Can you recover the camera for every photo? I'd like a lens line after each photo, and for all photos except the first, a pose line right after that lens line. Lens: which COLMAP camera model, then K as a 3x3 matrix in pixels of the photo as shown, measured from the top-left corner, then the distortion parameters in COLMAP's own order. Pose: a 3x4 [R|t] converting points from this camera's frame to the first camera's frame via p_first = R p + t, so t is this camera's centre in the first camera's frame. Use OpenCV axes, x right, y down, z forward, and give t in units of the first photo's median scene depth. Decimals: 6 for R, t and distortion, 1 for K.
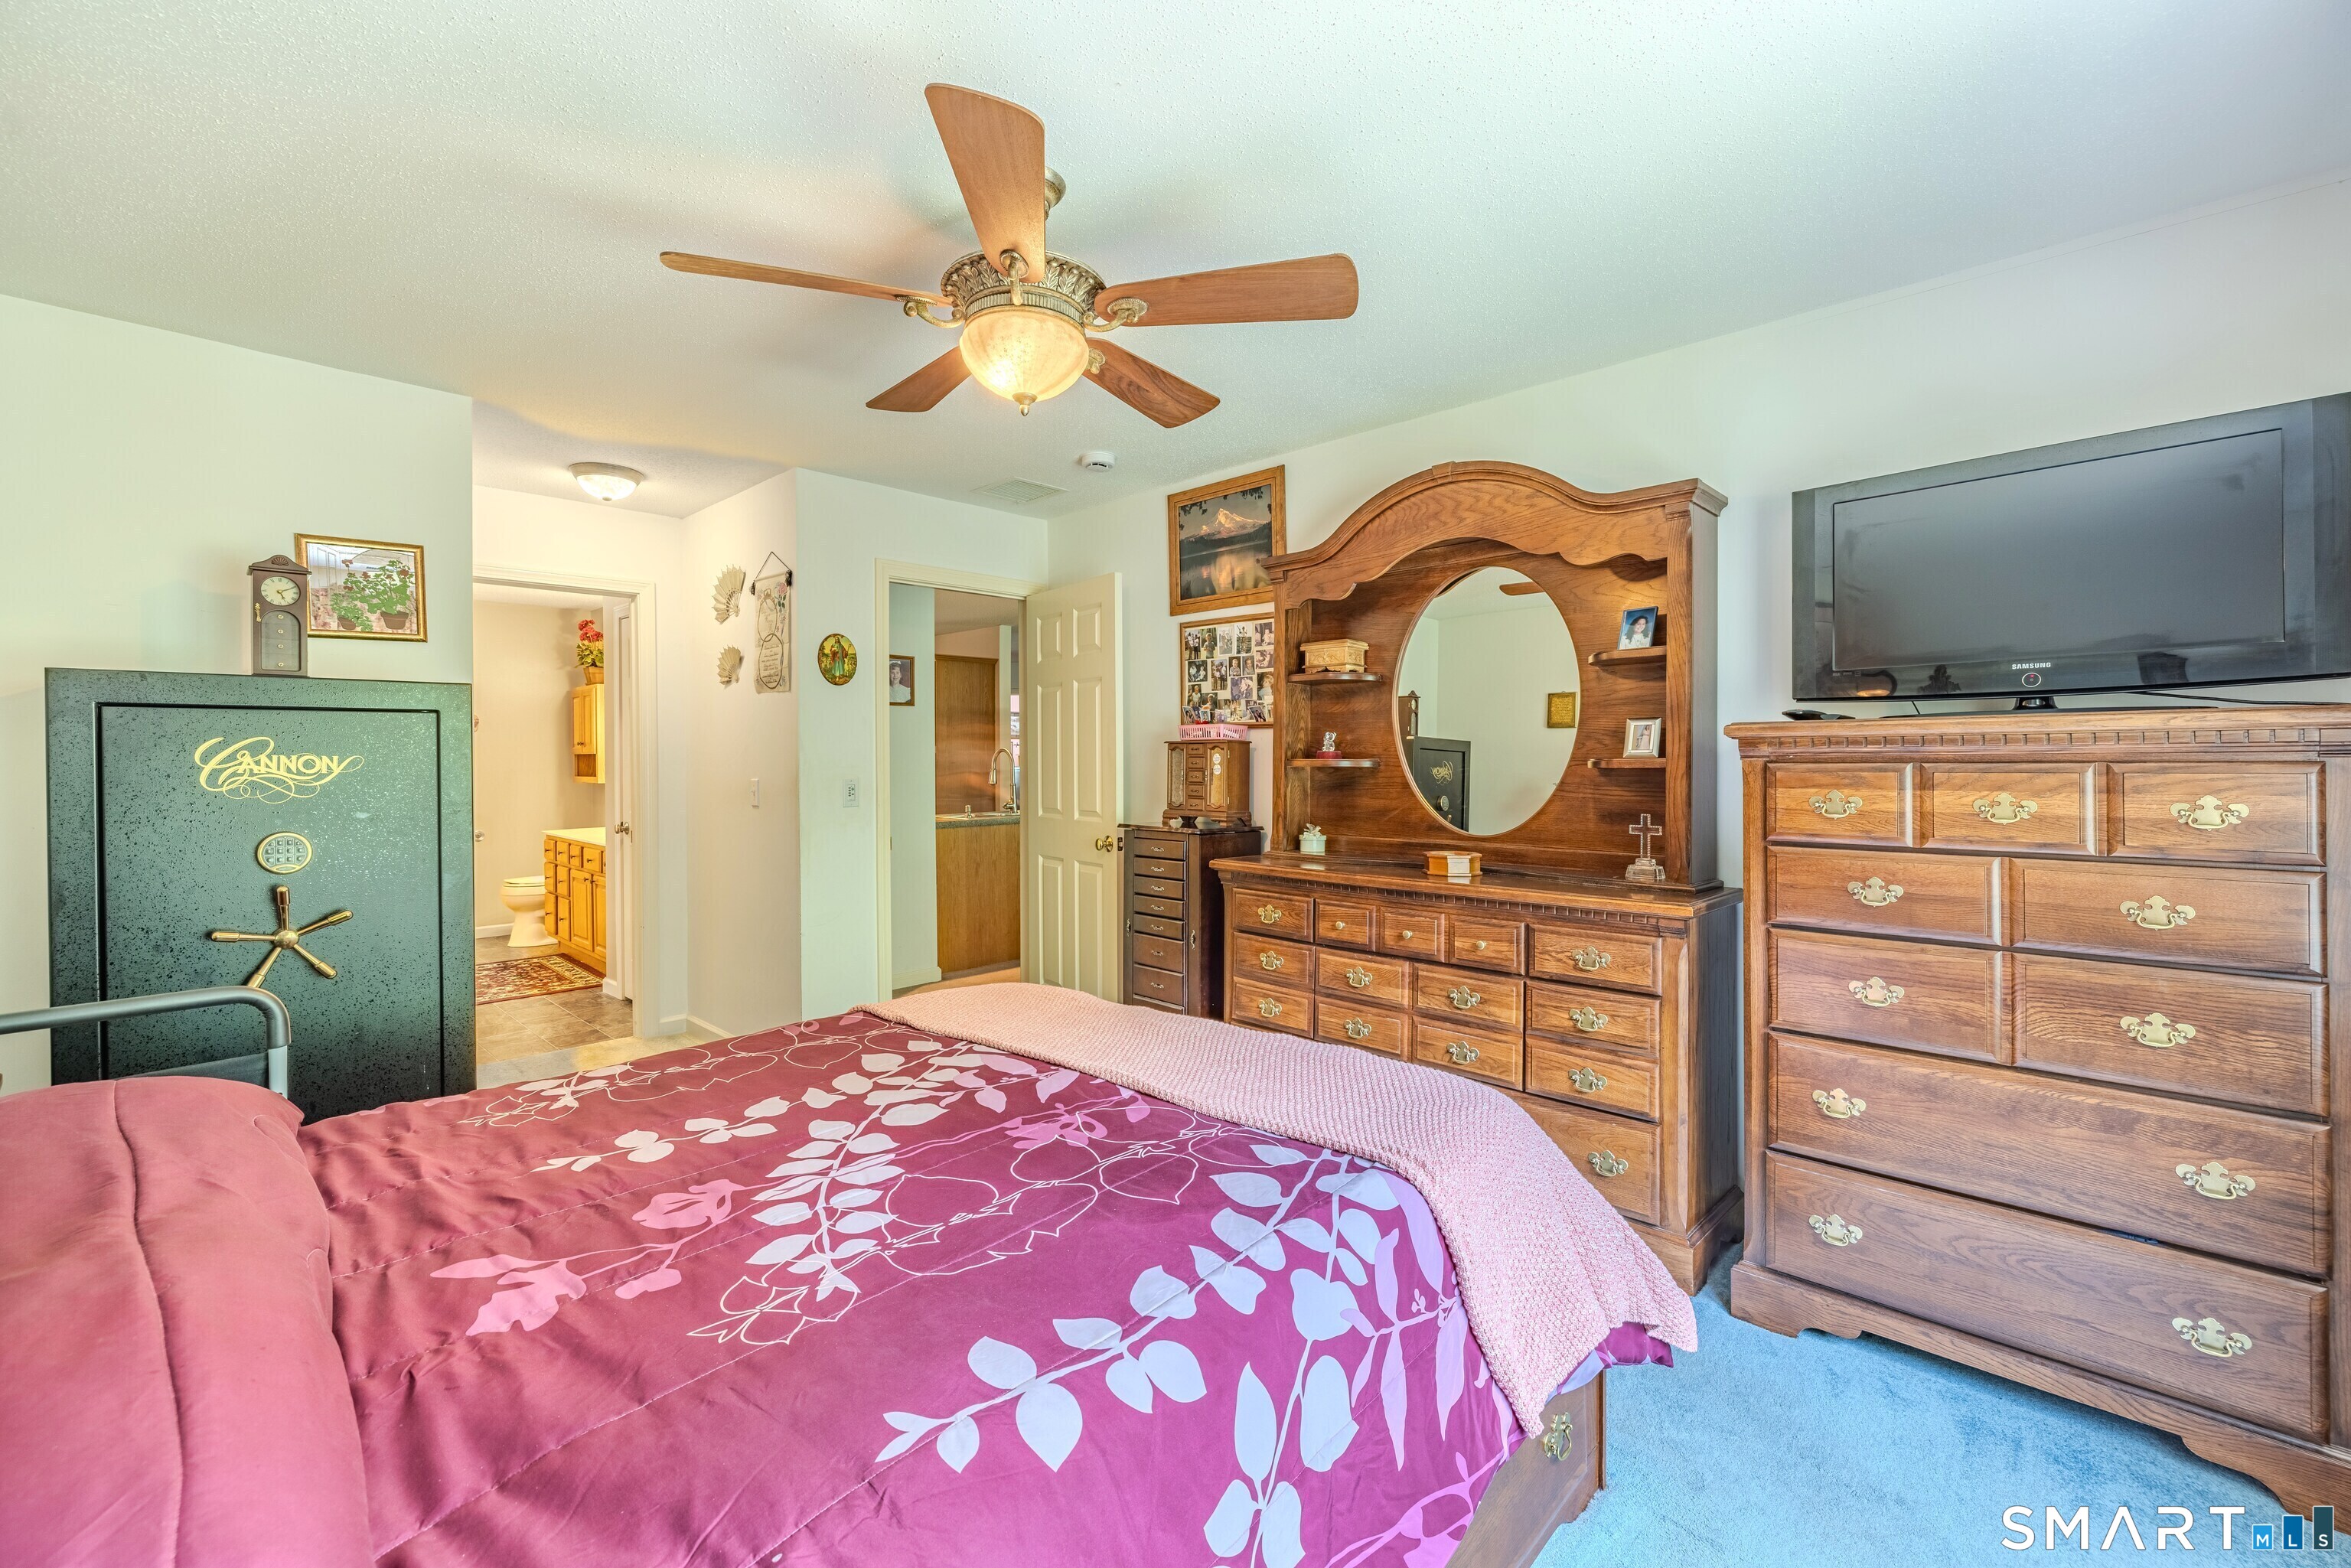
lens RADIAL K [[1000.2, 0, 1156.7], [0, 1000.2, 764.9], [0, 0, 1]] dist [-0.005525, -0.000946]
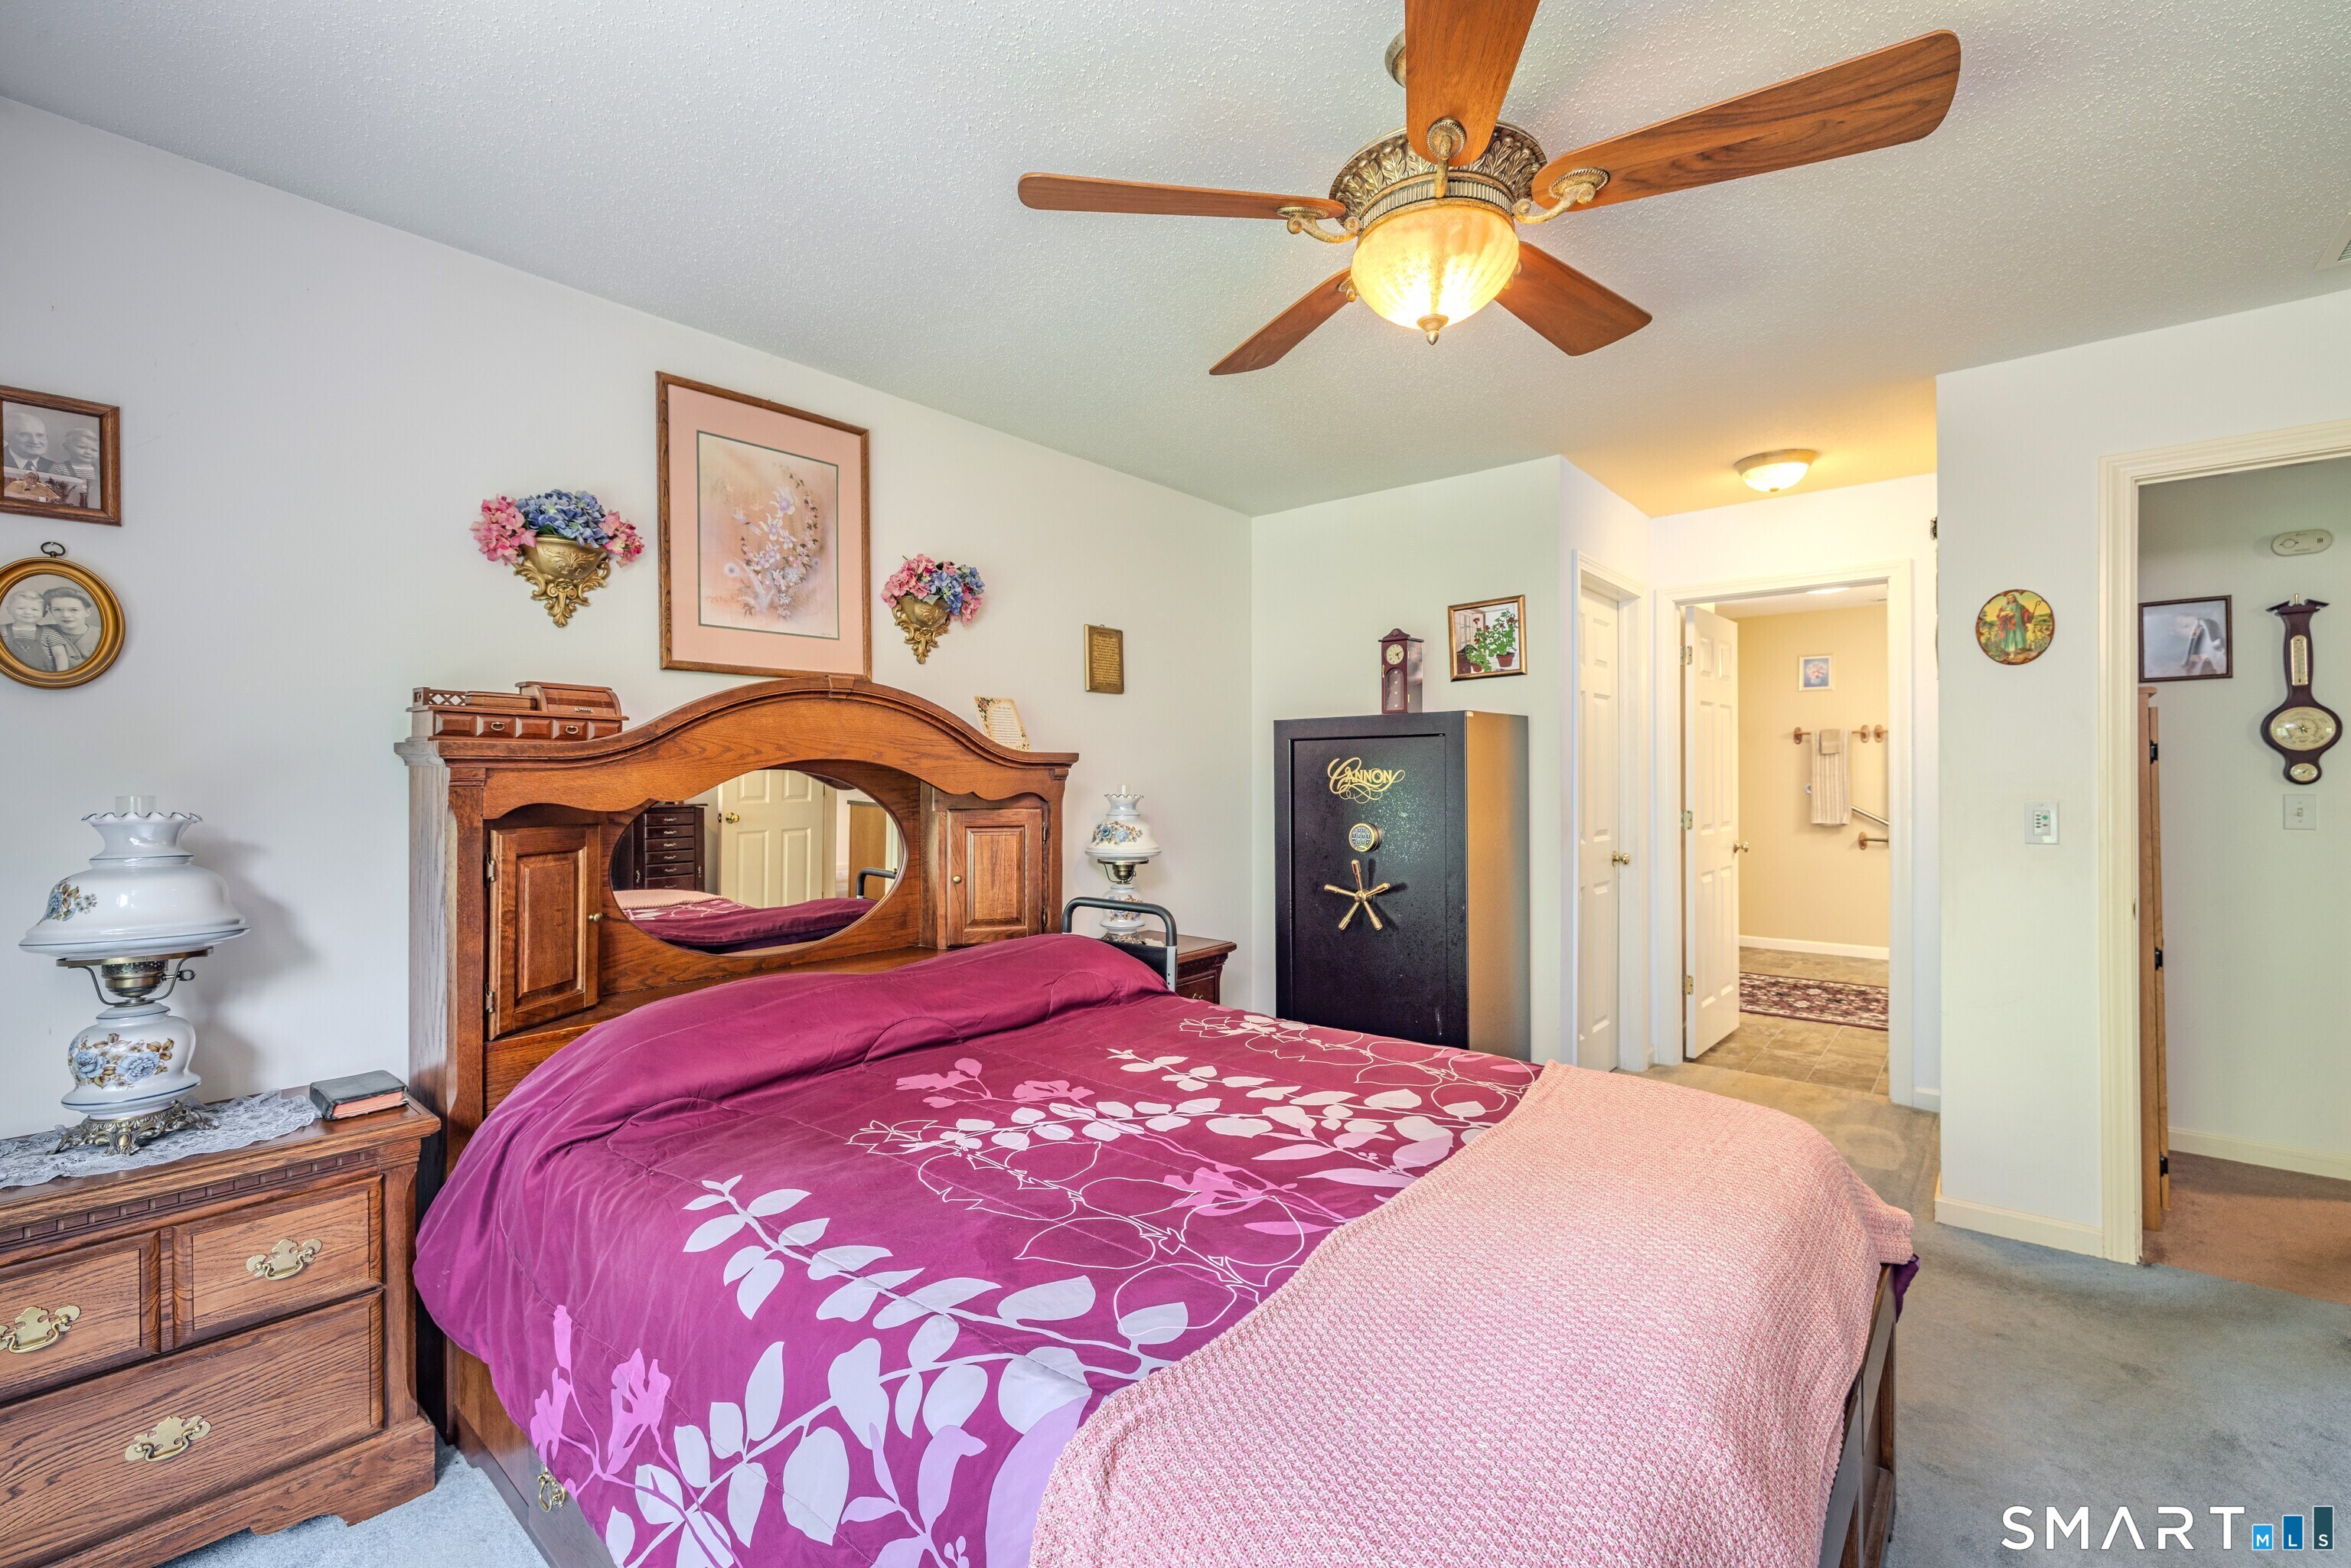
lens RADIAL K [[1000.2, 0, 1159.1], [0, 1000.2, 773.7], [0, 0, 1]] dist [-0.005525, -0.000946]
pose [[0.048510, 0.002204, -0.998820, 0.798162], [-0.005682, 0.999982, 0.001930, -0.007942], [0.998807, 0.005581, 0.048521, 0.916302]]
